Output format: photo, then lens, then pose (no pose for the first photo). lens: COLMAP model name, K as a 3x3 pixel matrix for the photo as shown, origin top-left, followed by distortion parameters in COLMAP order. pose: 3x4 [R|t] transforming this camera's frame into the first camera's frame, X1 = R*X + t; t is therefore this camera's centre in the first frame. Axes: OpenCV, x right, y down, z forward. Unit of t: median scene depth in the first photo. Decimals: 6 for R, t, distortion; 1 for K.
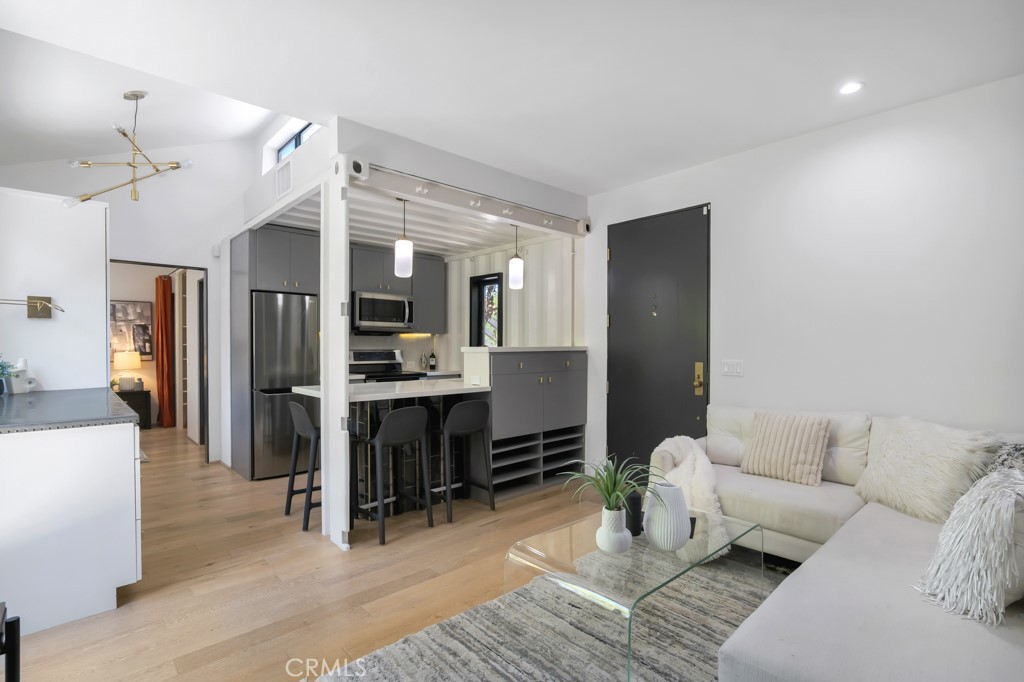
lens RADIAL K [[486.1, 0, 510.0], [0, 486.1, 349.9], [0, 0, 1]] dist [-0.002982, -0.000727]
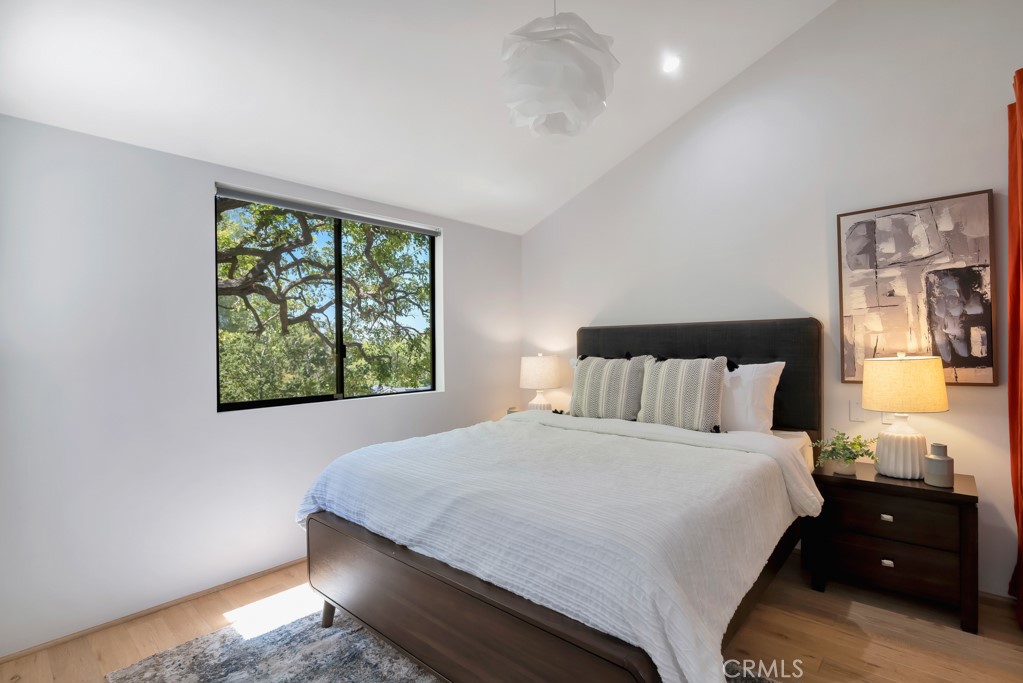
lens RADIAL K [[485.6, 0, 509.3], [0, 485.6, 349.6], [0, 0, 1]] dist [-0.002982, -0.000727]
pose [[0.101305, 0.003053, -0.994851, -0.481109], [-0.002735, 0.999992, 0.002790, -0.000203], [0.994852, 0.002438, 0.101312, 0.686435]]
